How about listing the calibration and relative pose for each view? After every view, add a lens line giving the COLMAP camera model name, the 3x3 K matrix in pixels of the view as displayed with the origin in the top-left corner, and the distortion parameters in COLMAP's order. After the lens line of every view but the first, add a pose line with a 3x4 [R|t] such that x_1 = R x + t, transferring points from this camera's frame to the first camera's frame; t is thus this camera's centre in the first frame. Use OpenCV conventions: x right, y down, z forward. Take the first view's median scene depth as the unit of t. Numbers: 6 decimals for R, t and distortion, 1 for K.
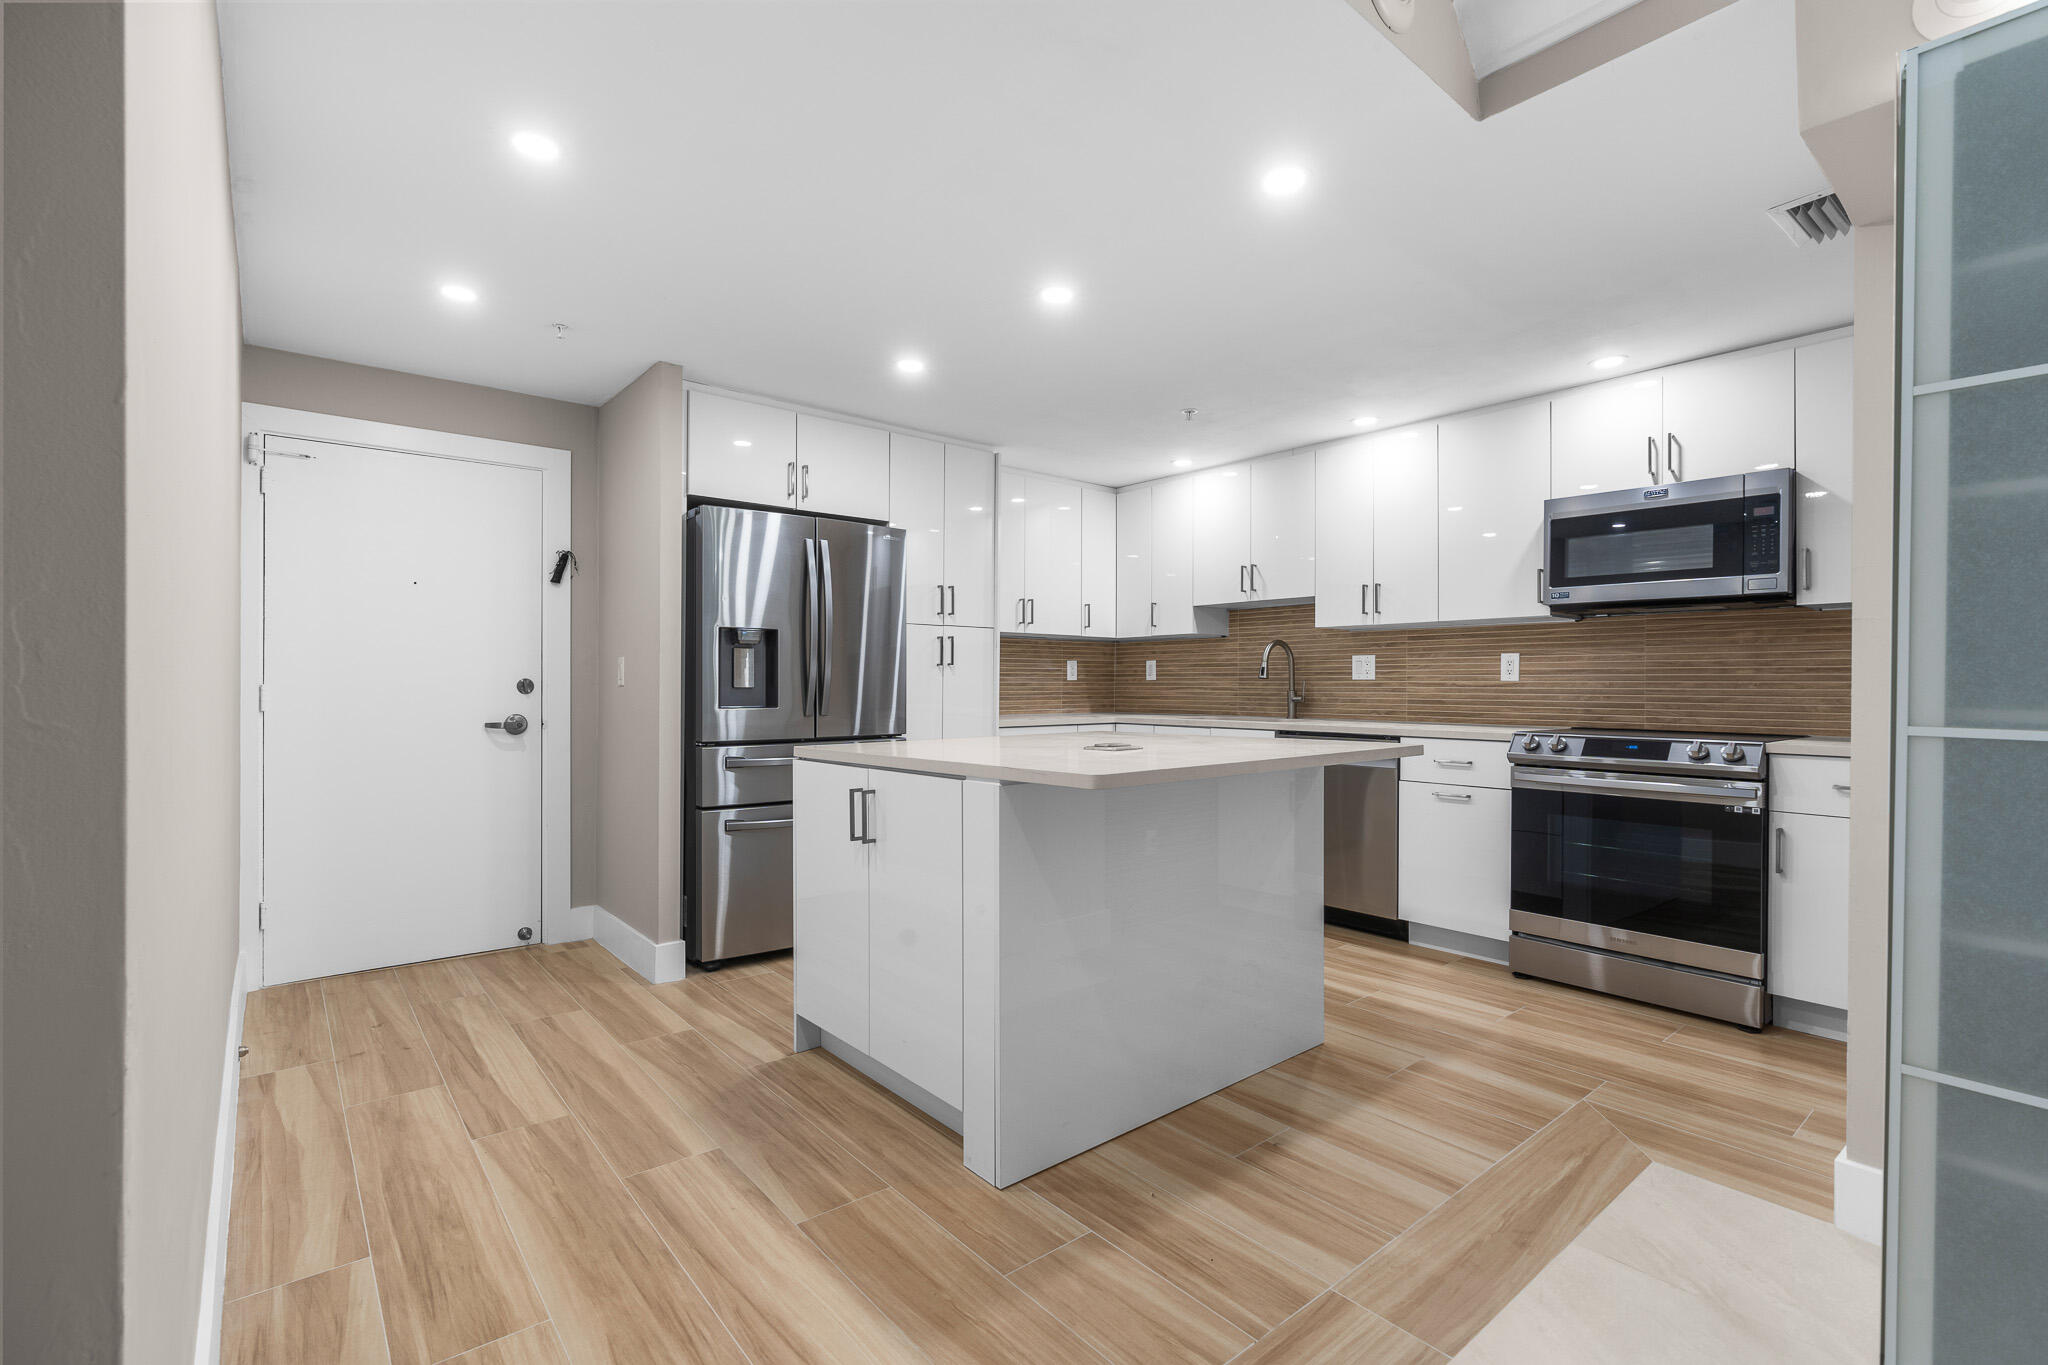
lens RADIAL K [[924.4, 0, 1018.9], [0, 924.4, 681.5], [0, 0, 1]] dist [-0.011855, 0.005239]
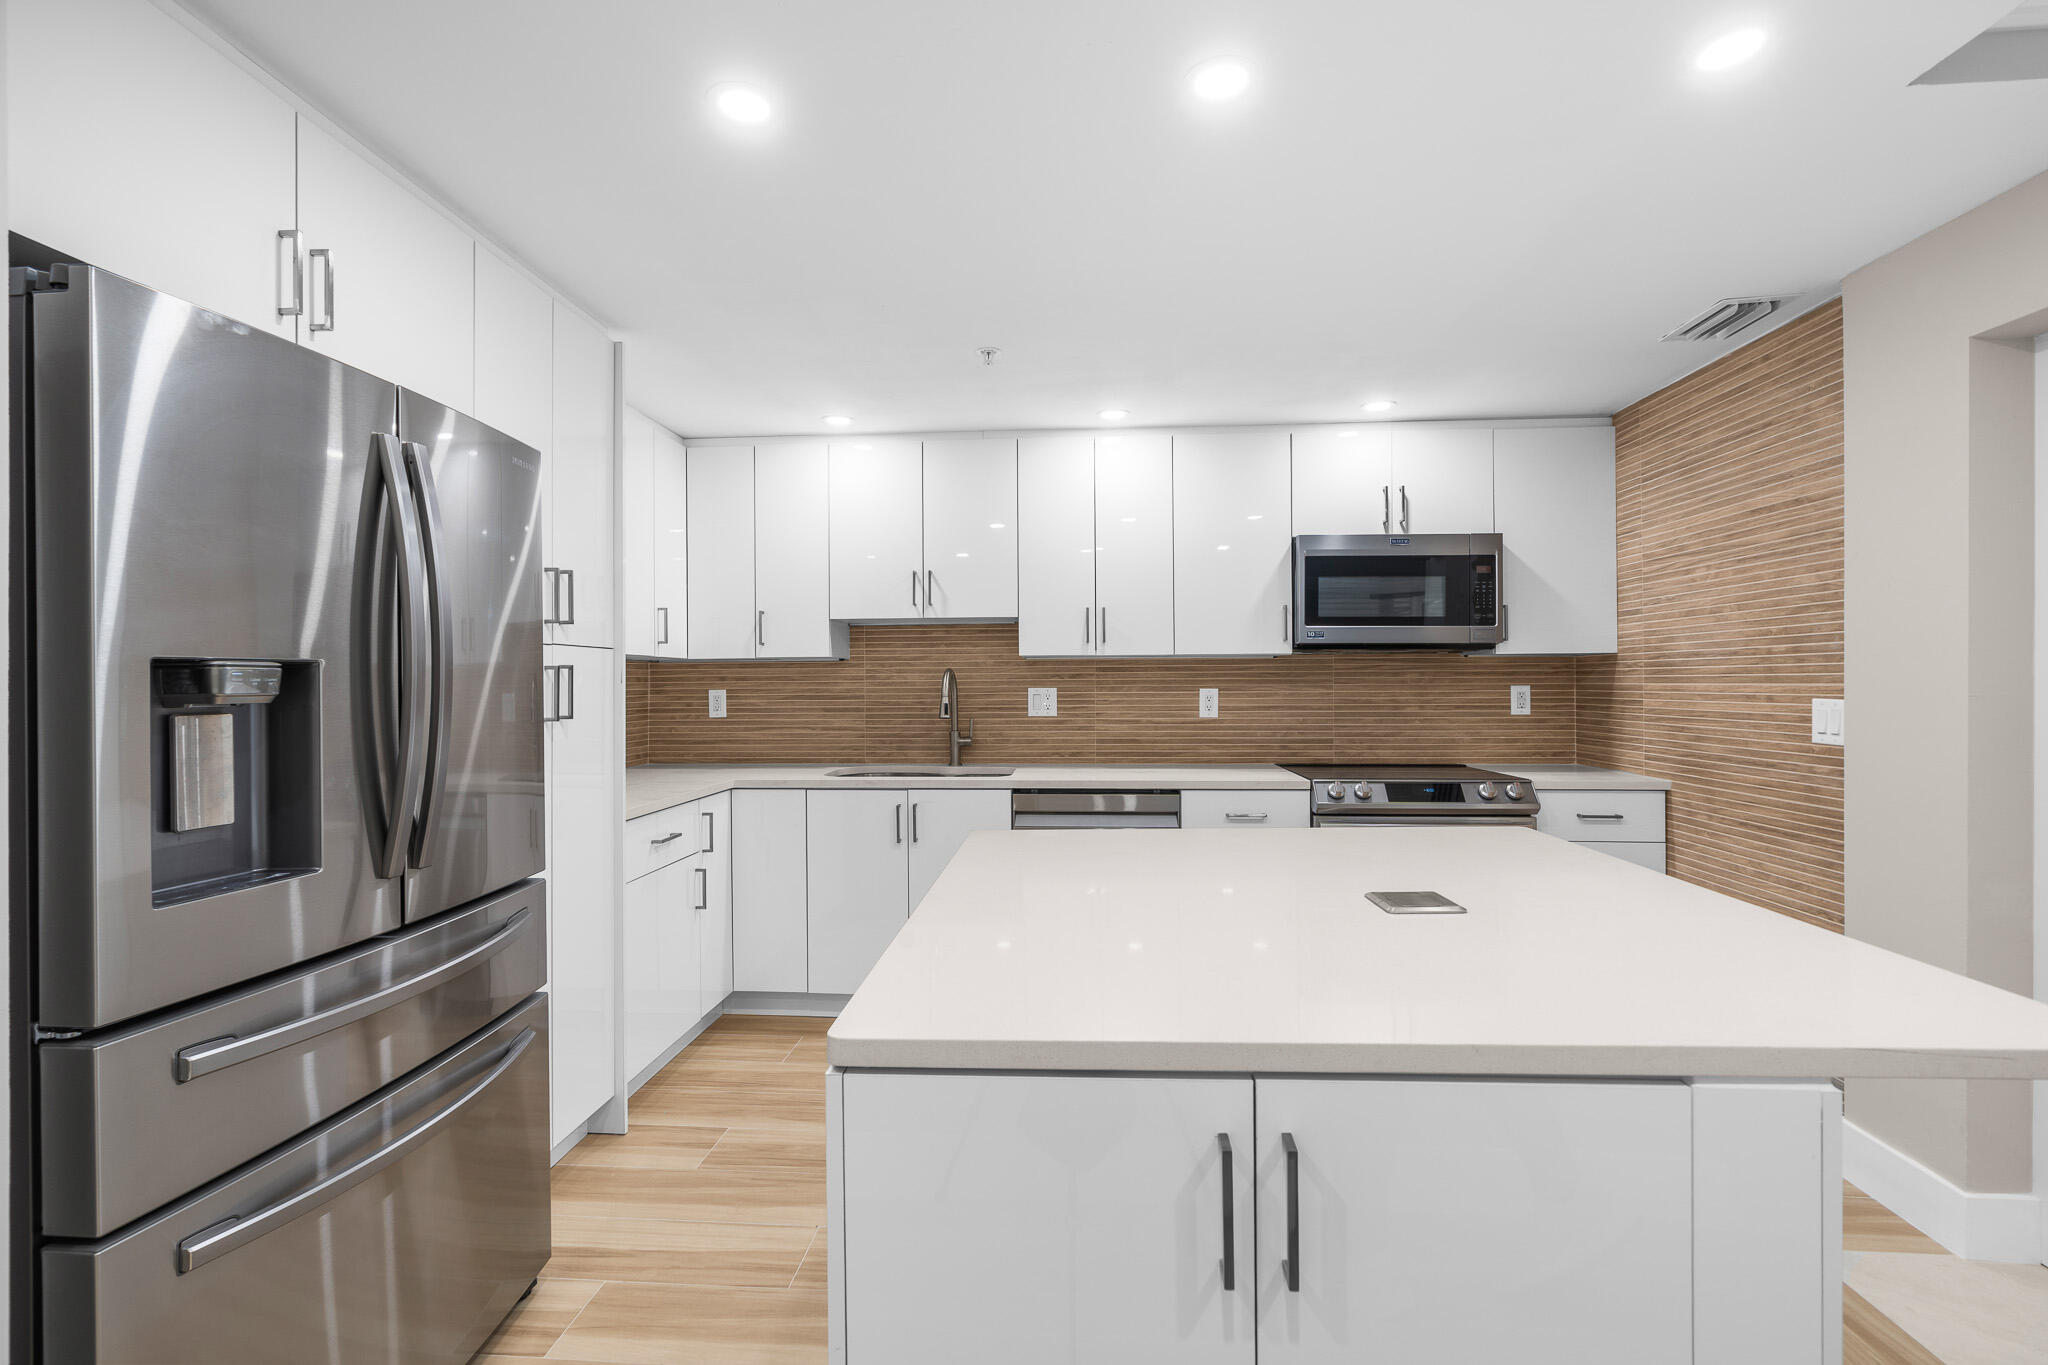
lens RADIAL K [[931.0, 0, 1019.8], [0, 931.0, 680.3], [0, 0, 1]] dist [-0.015209, 0.010519]
pose [[0.689454, -0.006242, 0.724303, -0.318558], [0.005813, 0.999978, 0.003085, -0.045818], [-0.724307, 0.002083, 0.689475, 0.505475]]
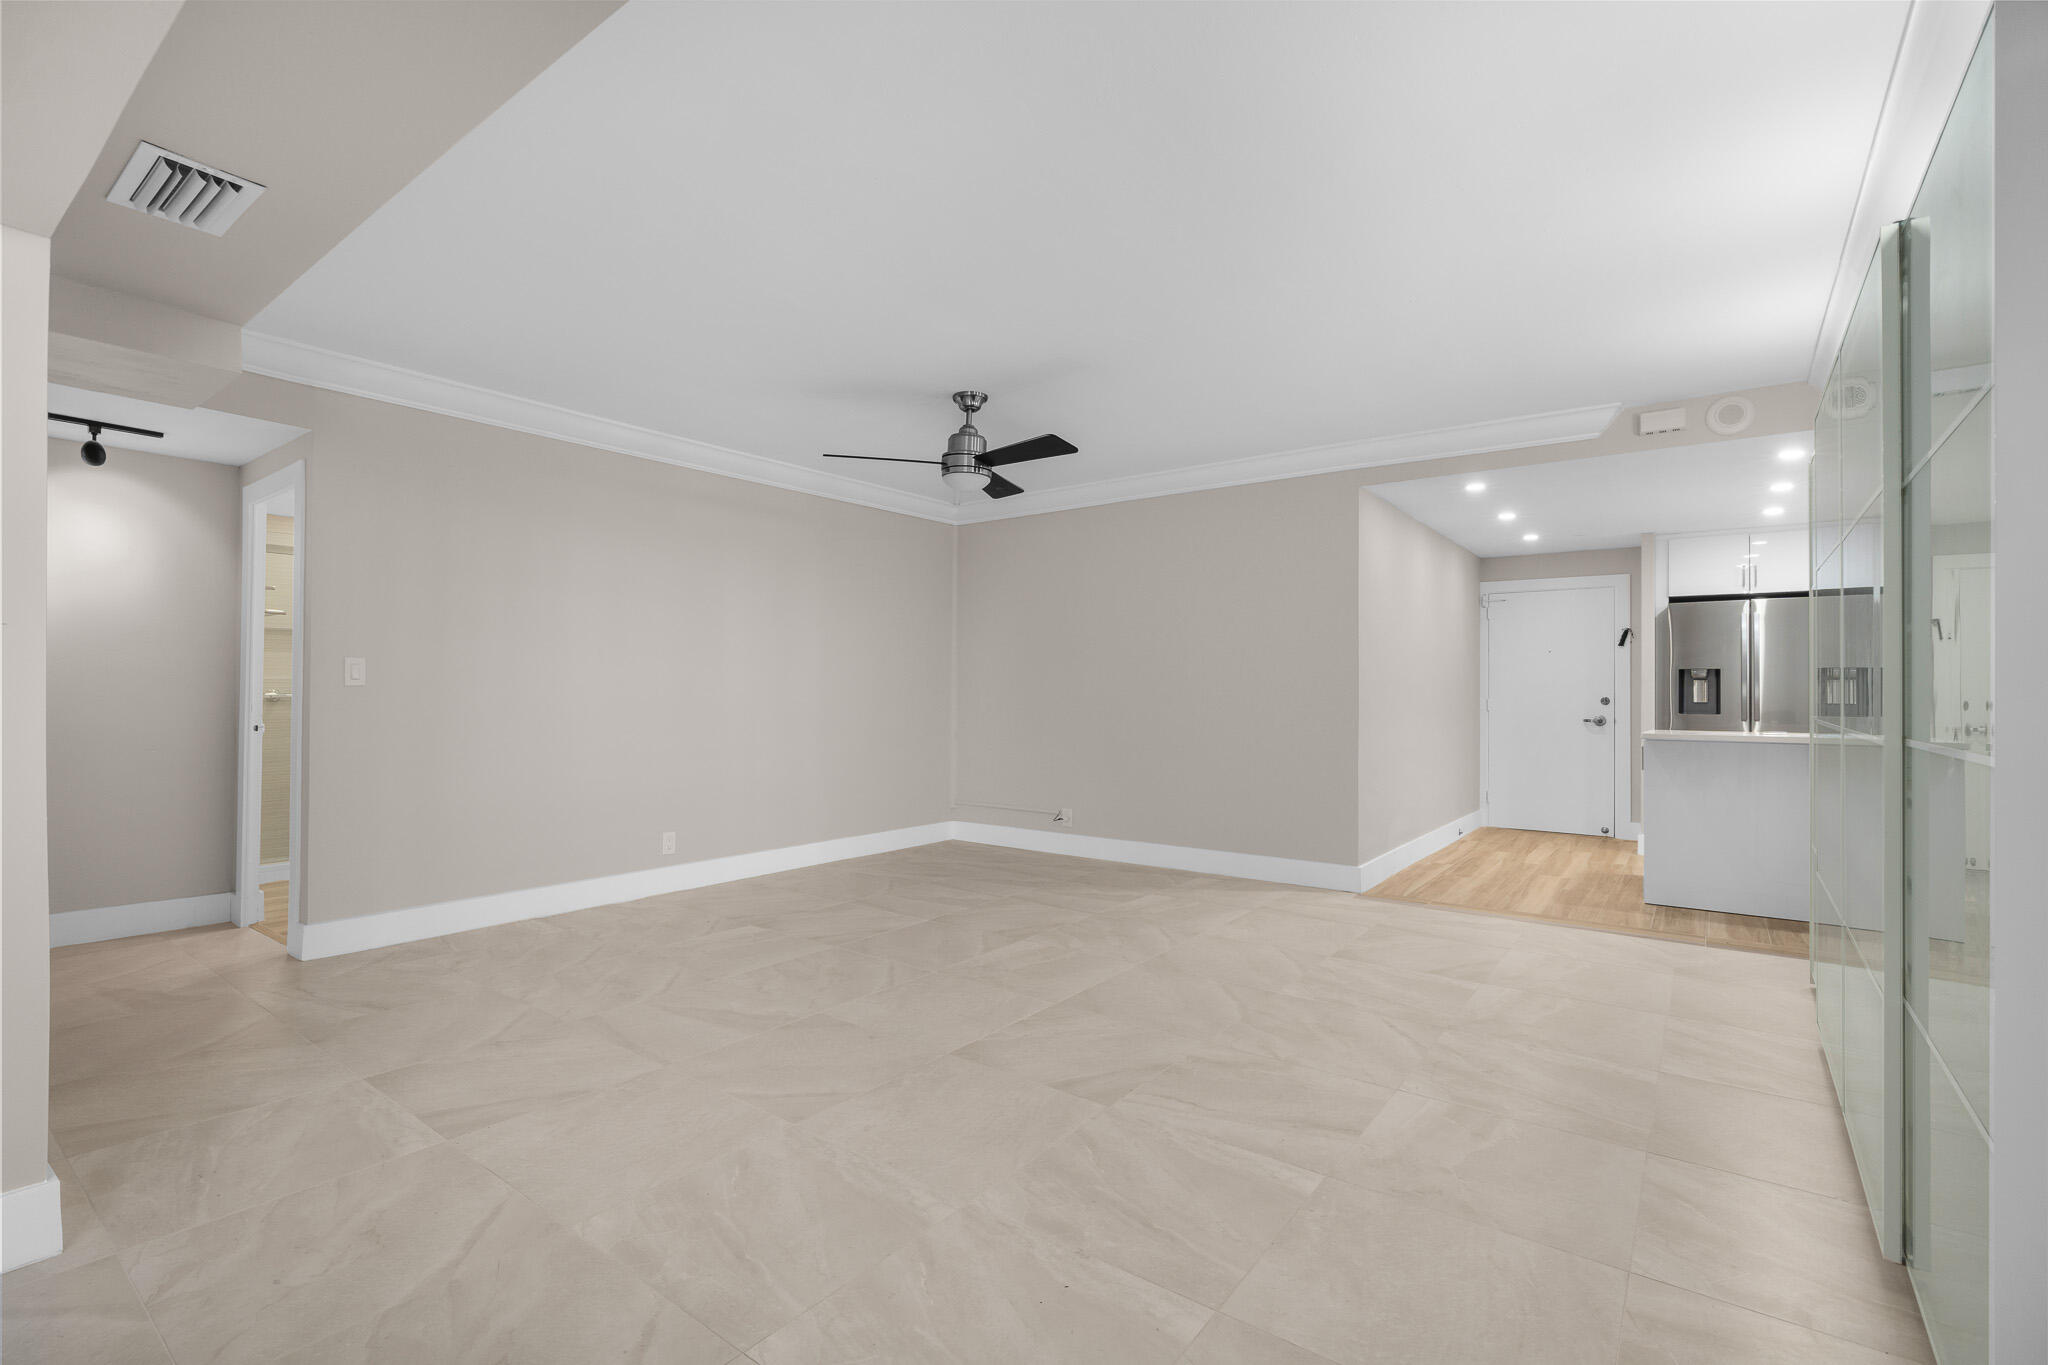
lens RADIAL K [[924.4, 0, 1018.9], [0, 924.4, 681.5], [0, 0, 1]] dist [-0.011855, 0.005239]
pose [[0.237166, -0.013651, -0.971373, 1.031118], [-0.006758, 0.999854, -0.015701, 0.002844], [0.971446, 0.010288, 0.237039, -0.635572]]
